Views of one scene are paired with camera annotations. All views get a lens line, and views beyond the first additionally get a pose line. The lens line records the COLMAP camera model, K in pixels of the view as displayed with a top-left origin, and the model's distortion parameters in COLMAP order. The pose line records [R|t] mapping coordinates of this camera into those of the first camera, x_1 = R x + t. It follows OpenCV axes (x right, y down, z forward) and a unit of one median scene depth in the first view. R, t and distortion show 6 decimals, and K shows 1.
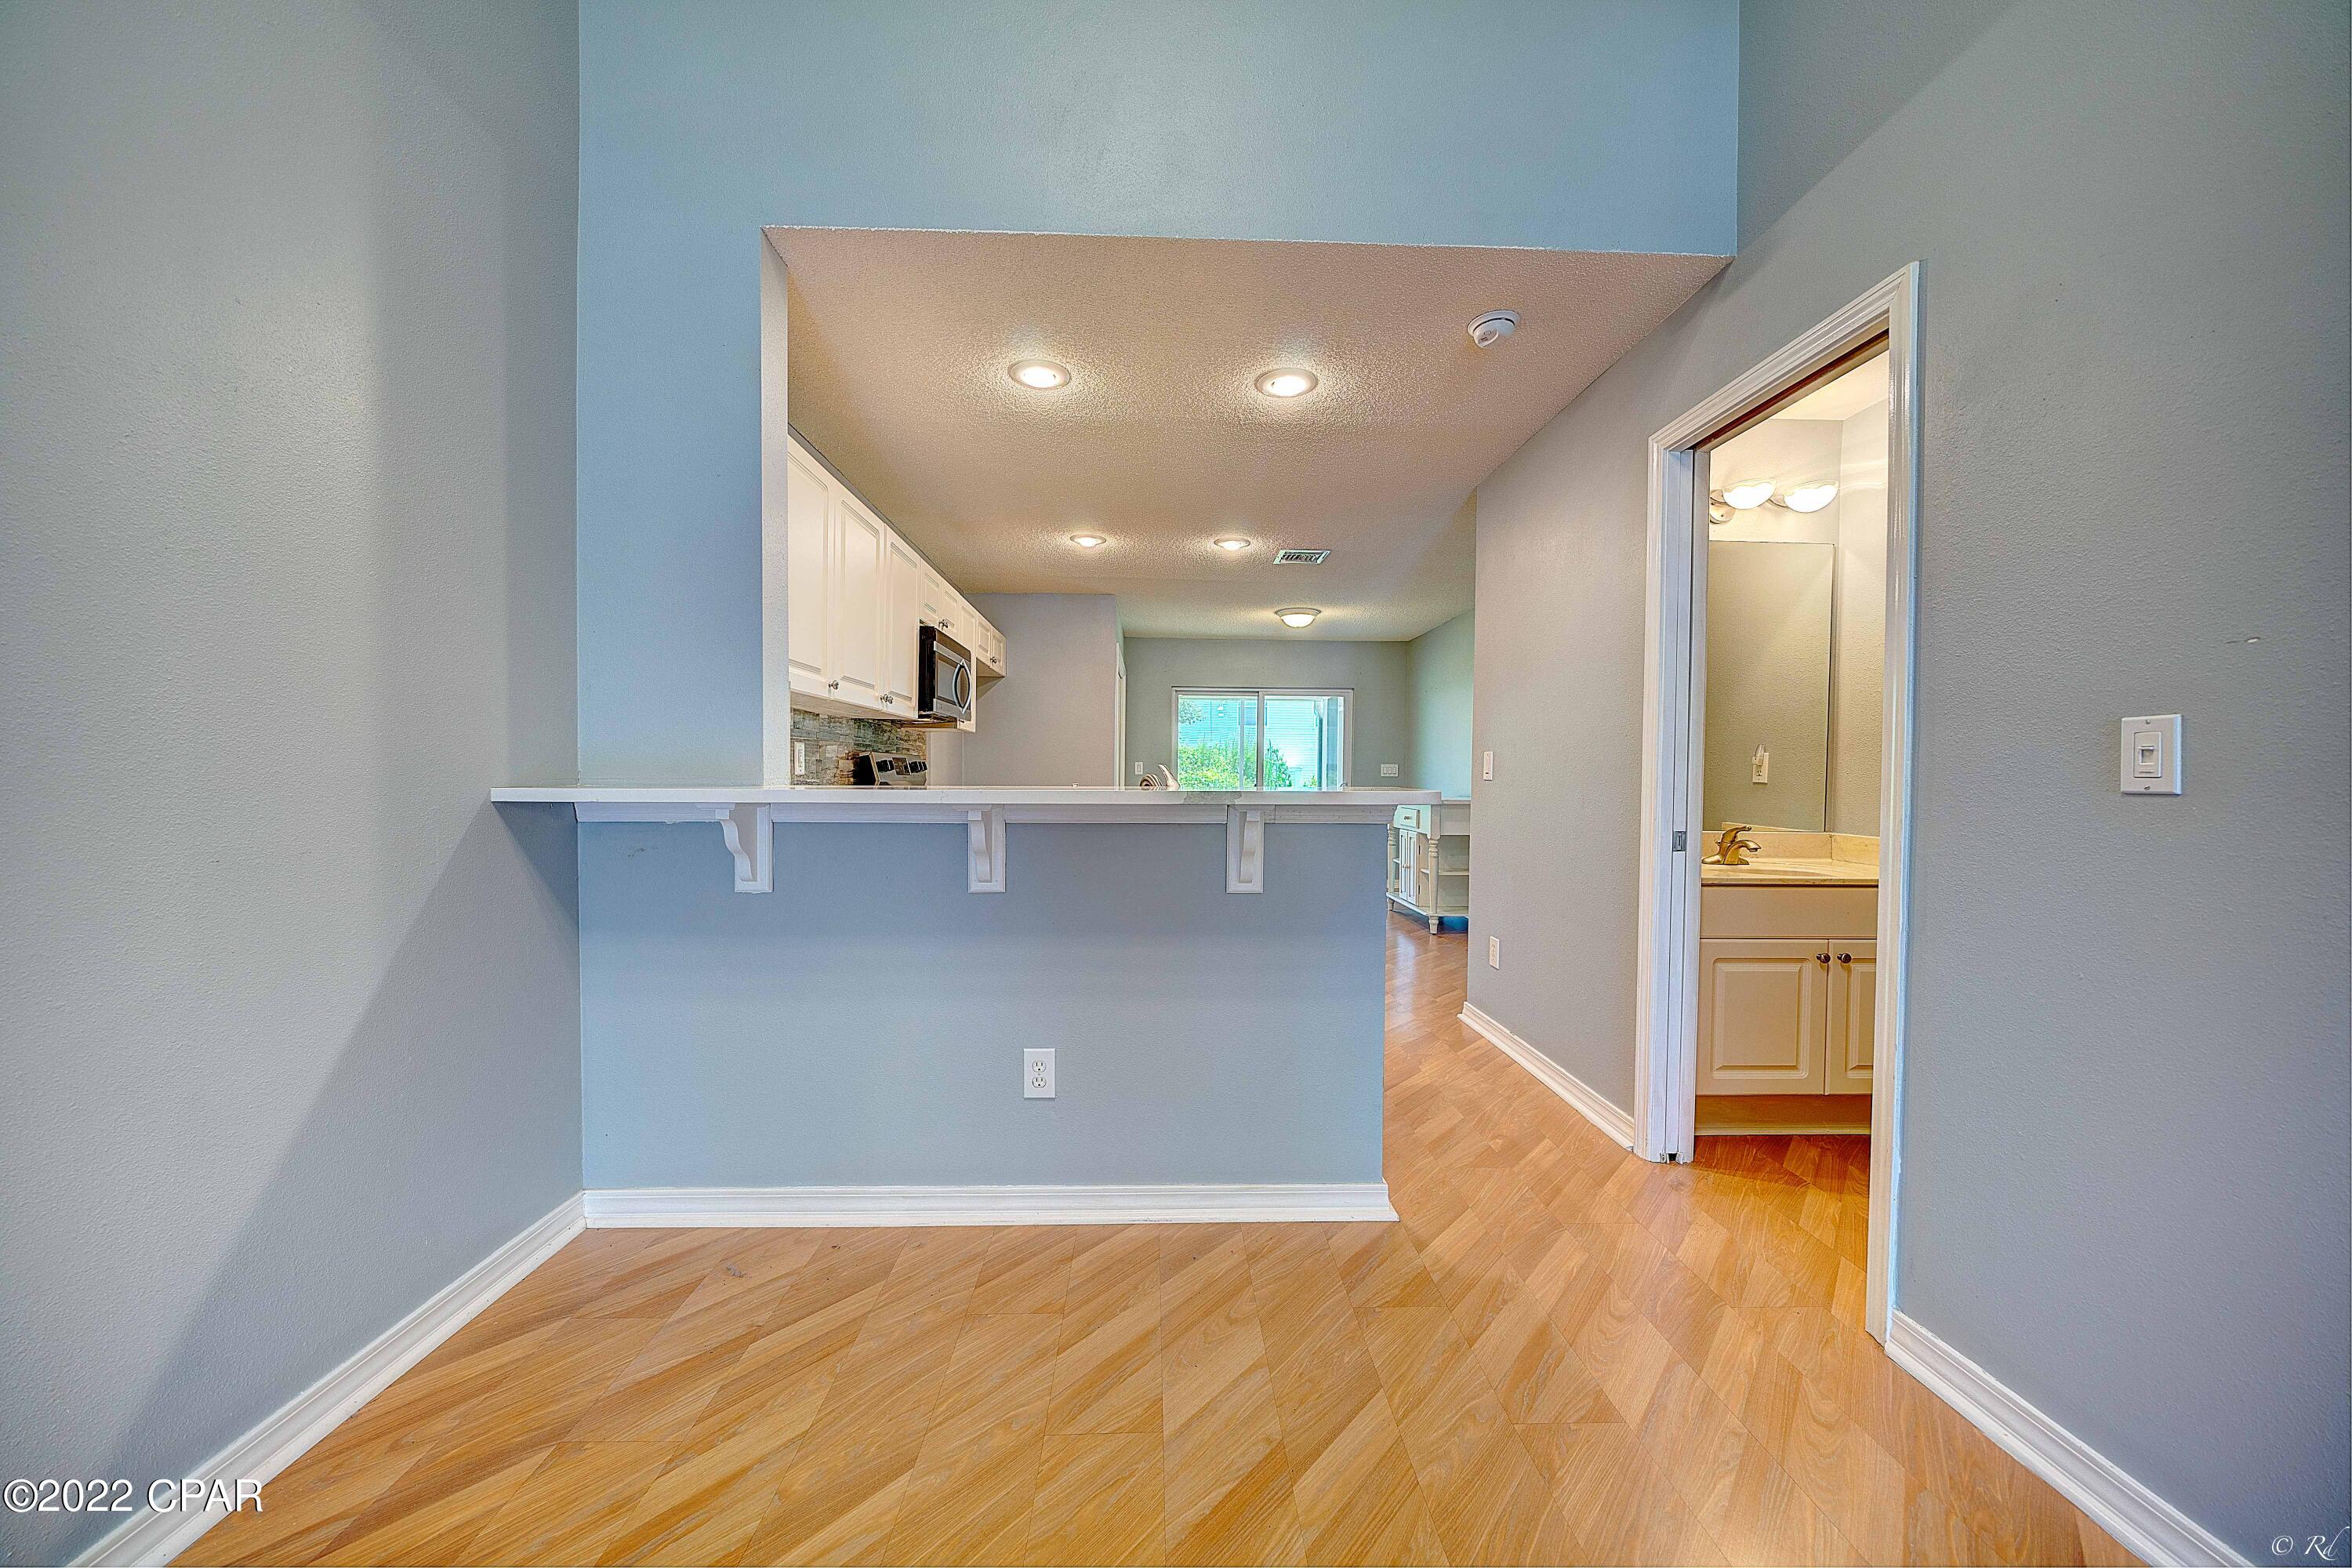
lens RADIAL K [[797.1, 0, 1176.0], [0, 797.1, 784.0], [0, 0, 1]] dist [-0.007385, -0.000287]
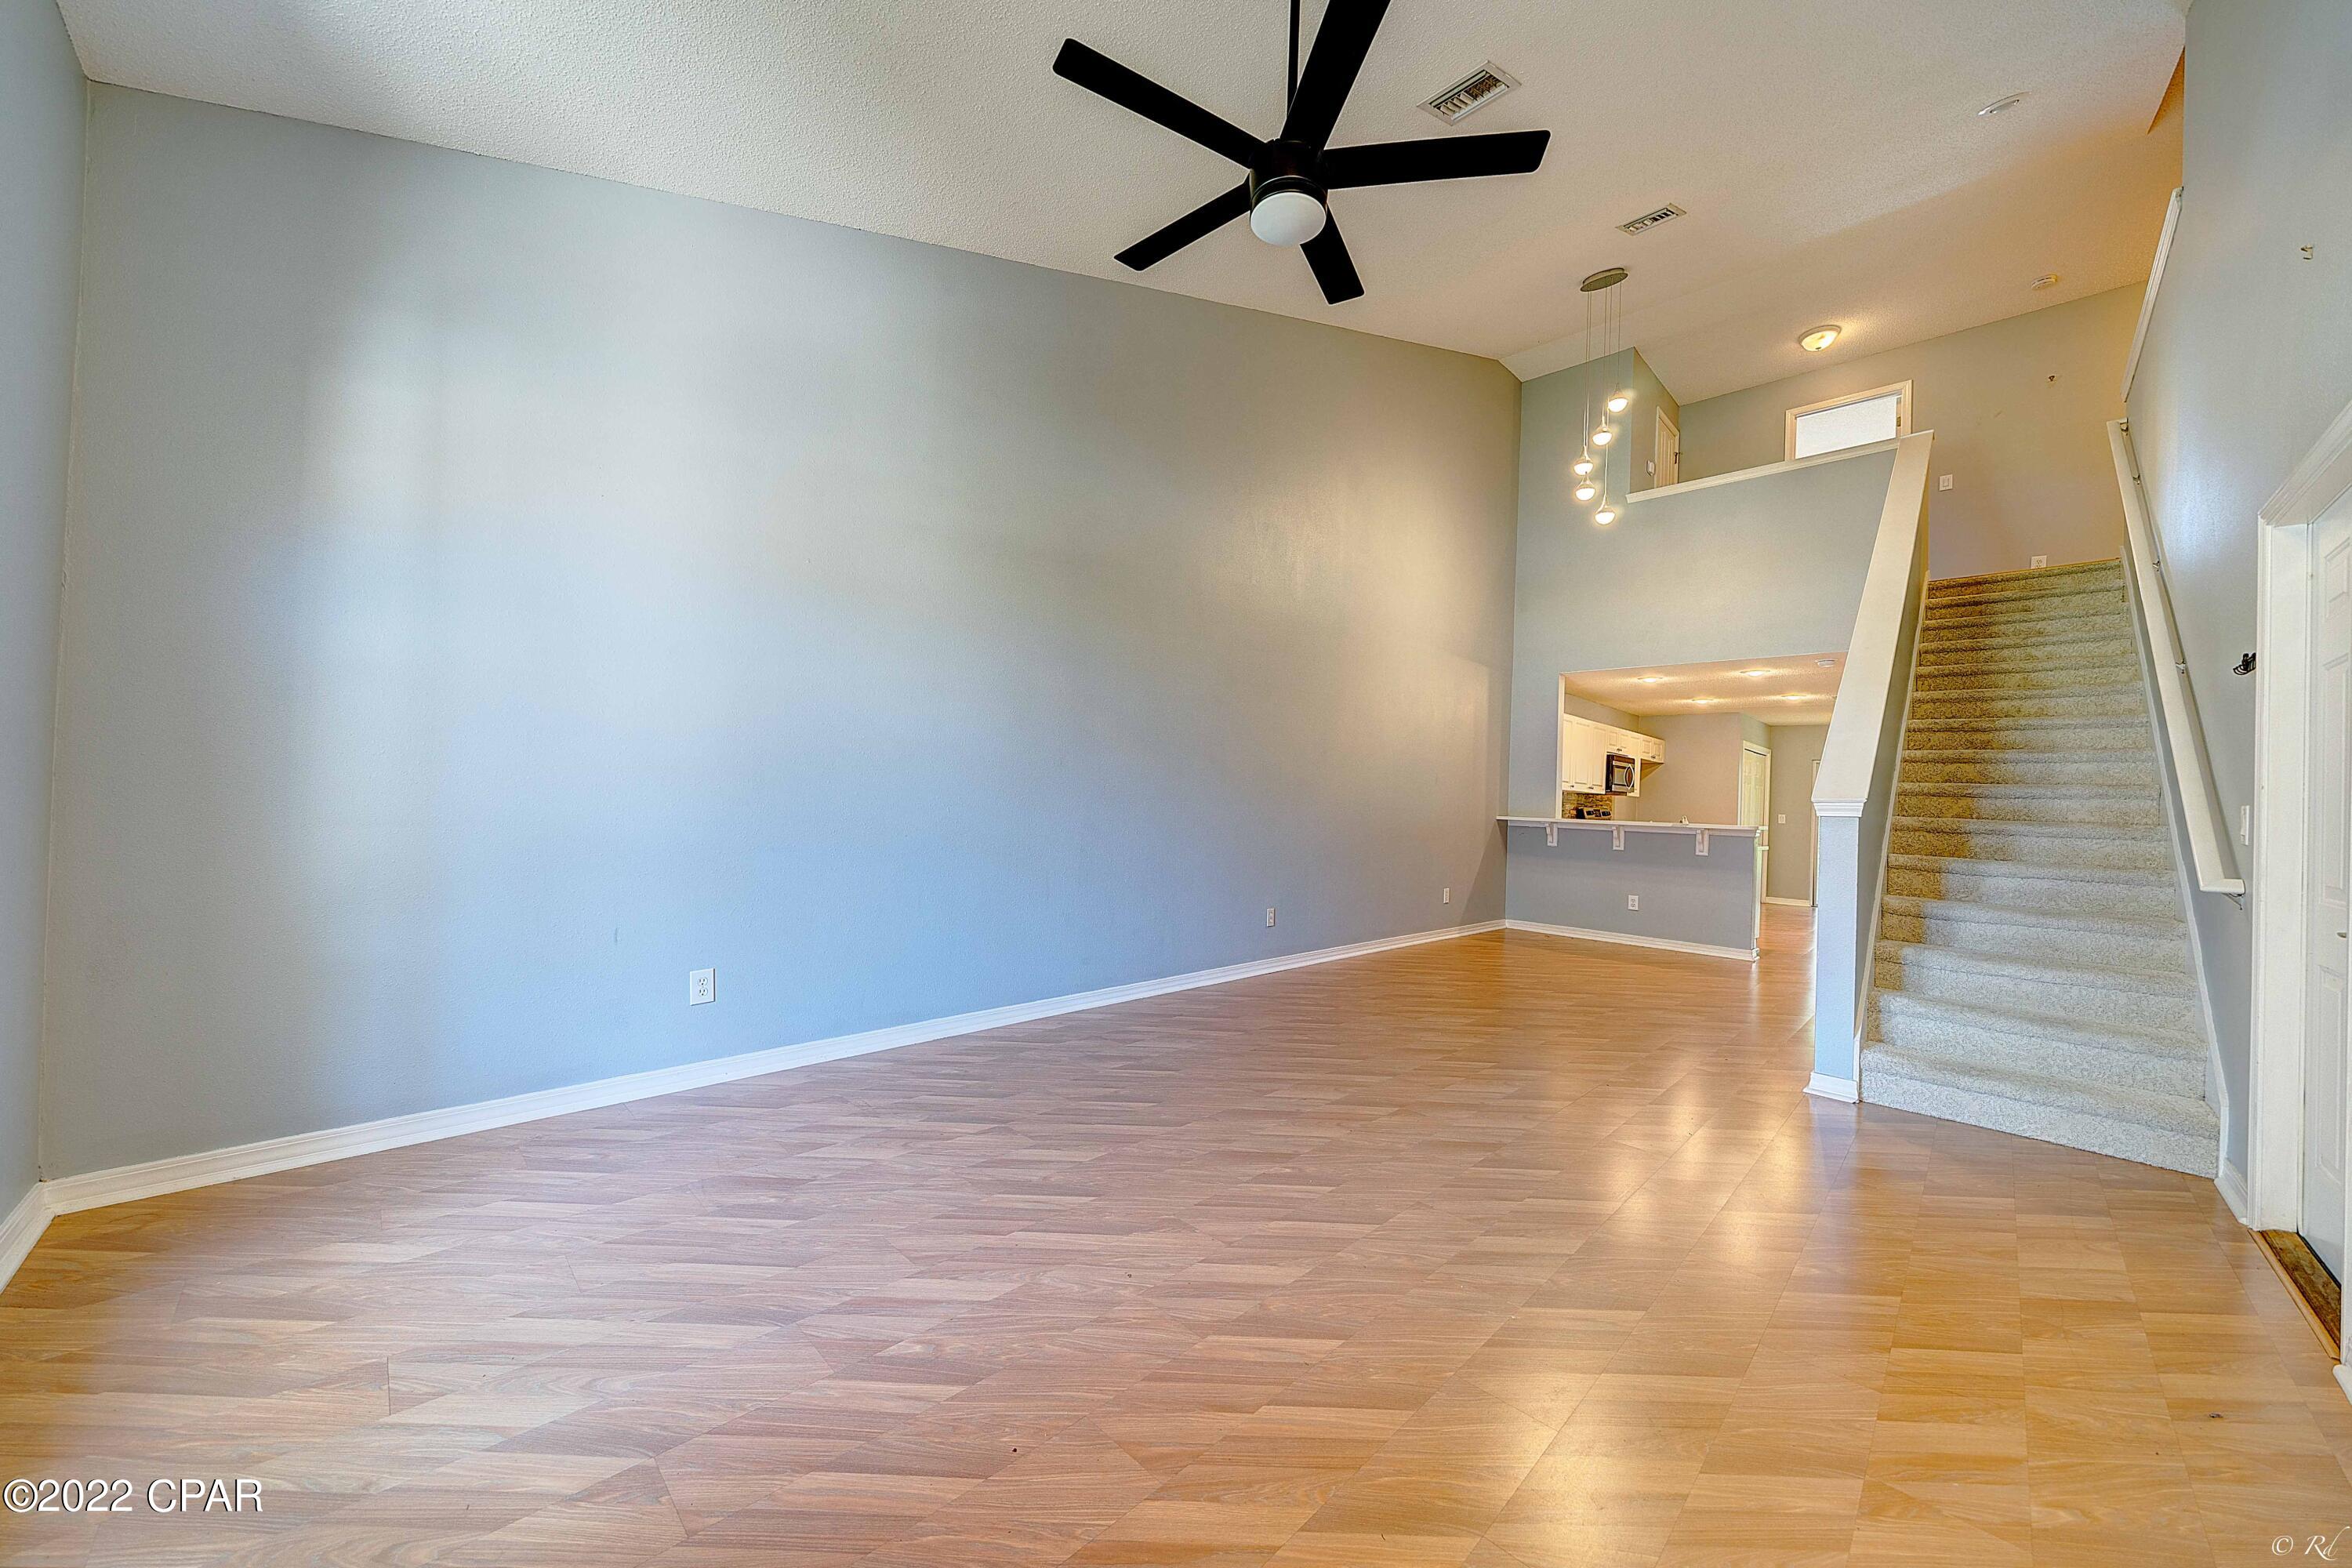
lens RADIAL K [[823.9, 0, 1176.0], [0, 823.9, 784.0], [0, 0, 1]] dist [-0.005812, -0.000113]
pose [[0.683913, 0.007384, -0.729526, 0.627691], [-0.043347, 0.998594, -0.030529, 0.023082], [0.728275, 0.052502, 0.683271, -1.712013]]
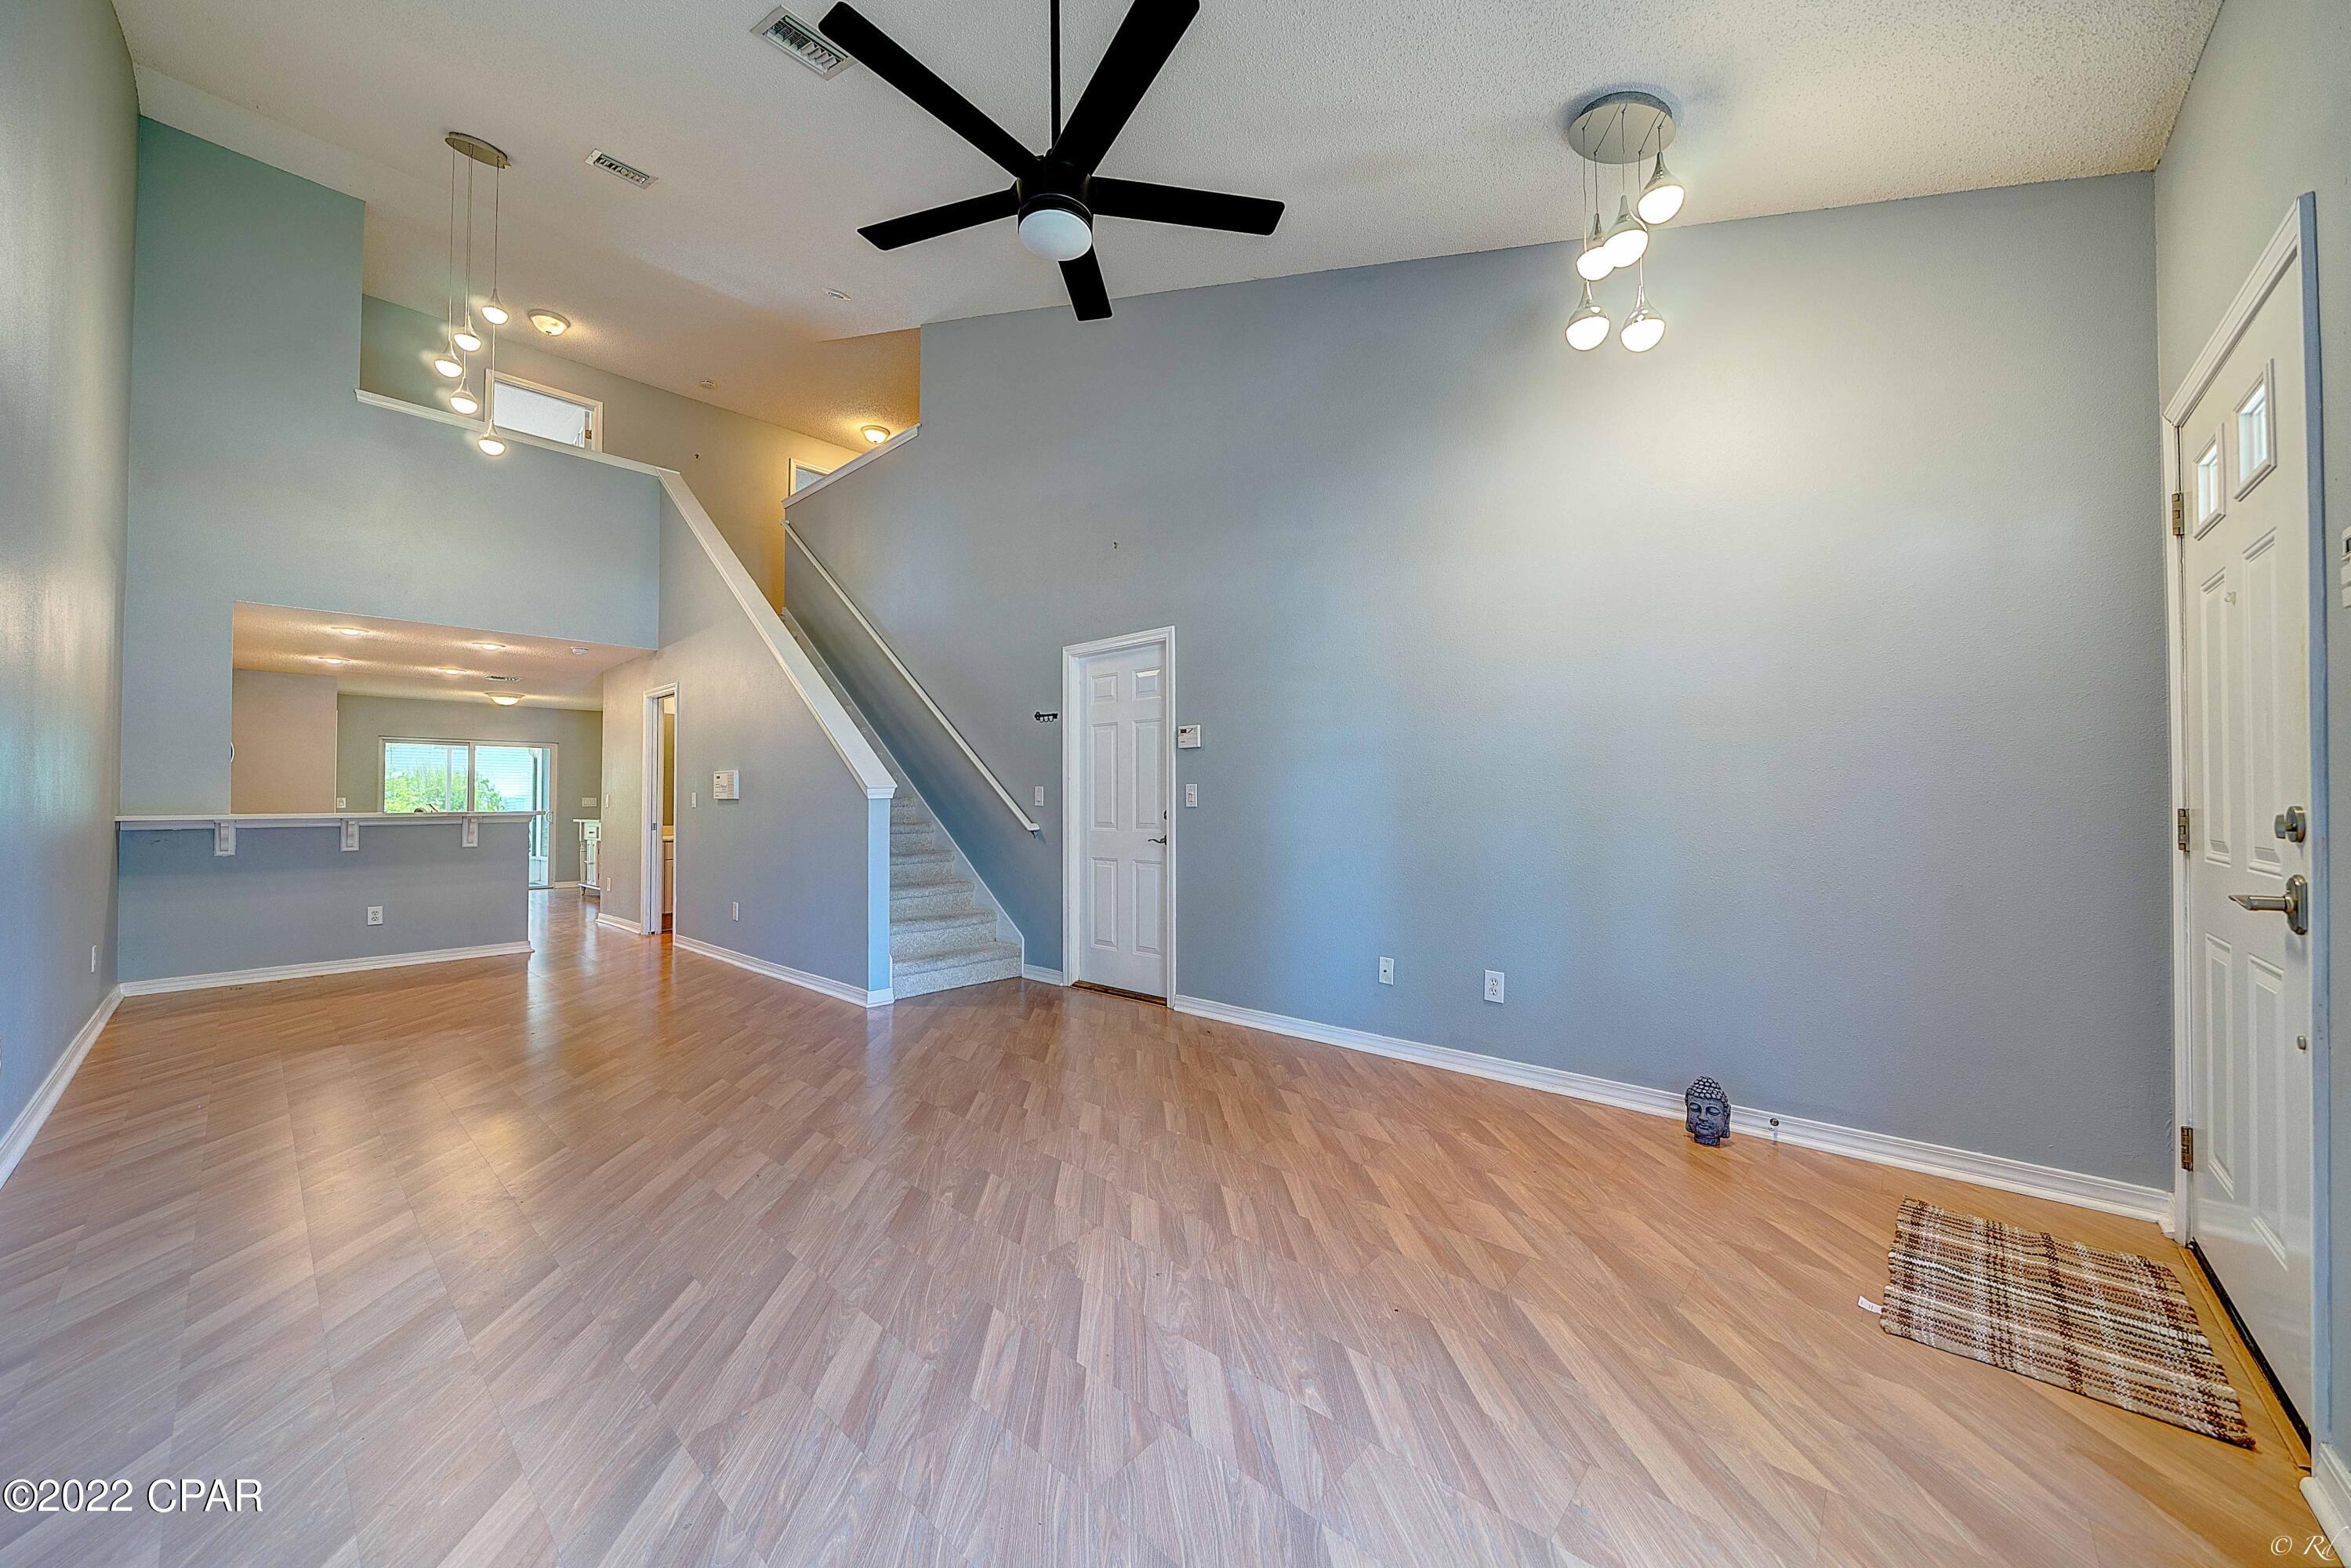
lens RADIAL K [[845.6, 0, 1175.5], [0, 845.6, 784.0], [0, 0, 1]] dist [-0.008425, 0.000060]
pose [[0.690296, 0.005819, 0.723503, -0.209459], [0.018595, 0.999495, -0.025780, 0.019253], [-0.723288, 0.031249, 0.689839, -1.754457]]
